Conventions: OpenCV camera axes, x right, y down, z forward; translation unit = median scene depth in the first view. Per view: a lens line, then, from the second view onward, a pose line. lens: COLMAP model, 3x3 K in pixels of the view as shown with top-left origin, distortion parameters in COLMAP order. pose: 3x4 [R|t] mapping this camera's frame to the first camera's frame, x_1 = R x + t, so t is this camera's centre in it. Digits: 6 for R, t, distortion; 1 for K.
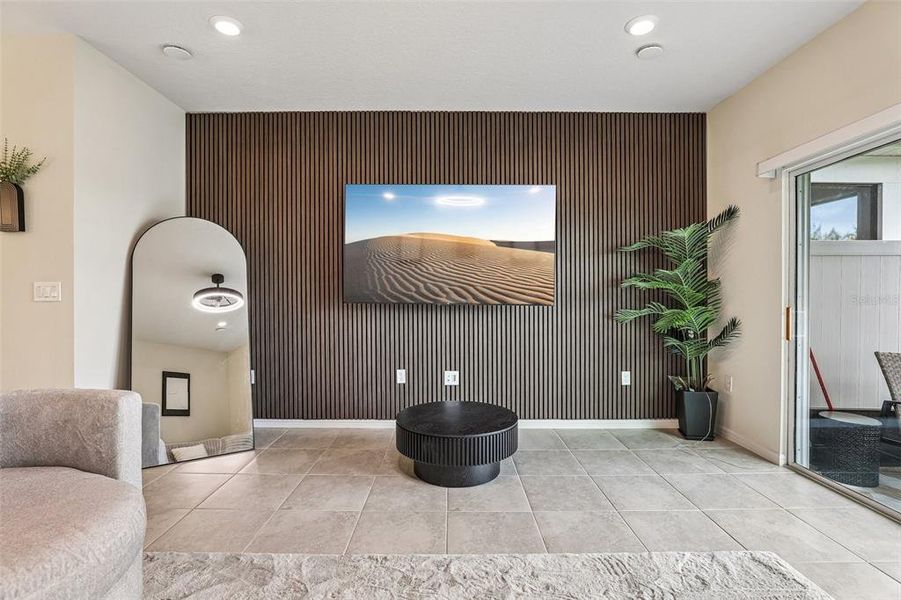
lens RADIAL K [[406.8, 0, 450.5], [0, 406.8, 300.0], [0, 0, 1]] dist [-0.023364, 0.000190]
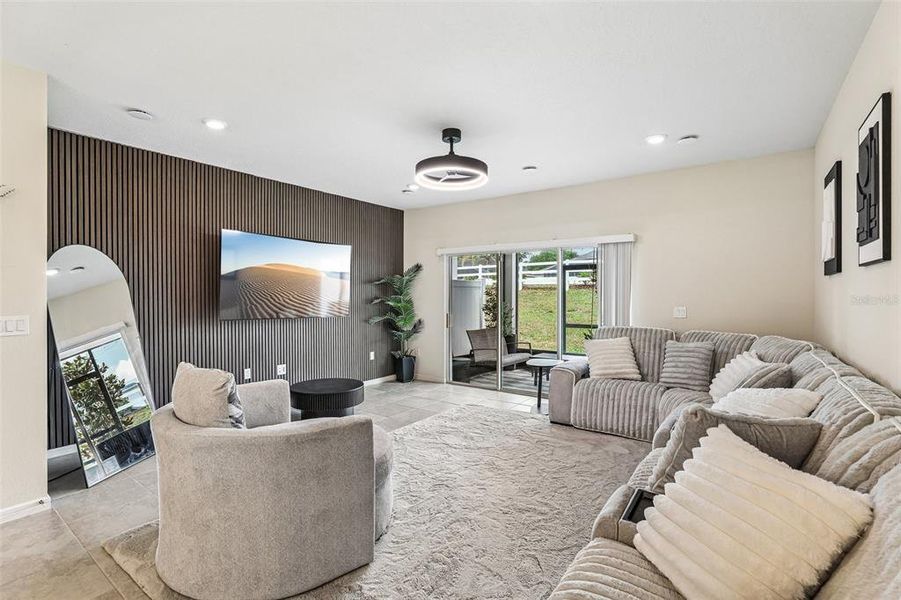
lens RADIAL K [[415.5, 0, 450.5], [0, 415.5, 300.0], [0, 0, 1]] dist [-0.001891, 0.000105]
pose [[0.578723, -0.006453, 0.815498, -0.903862], [-0.004191, 0.999932, 0.010887, -0.074060], [-0.815513, -0.009718, 0.578657, -0.337385]]
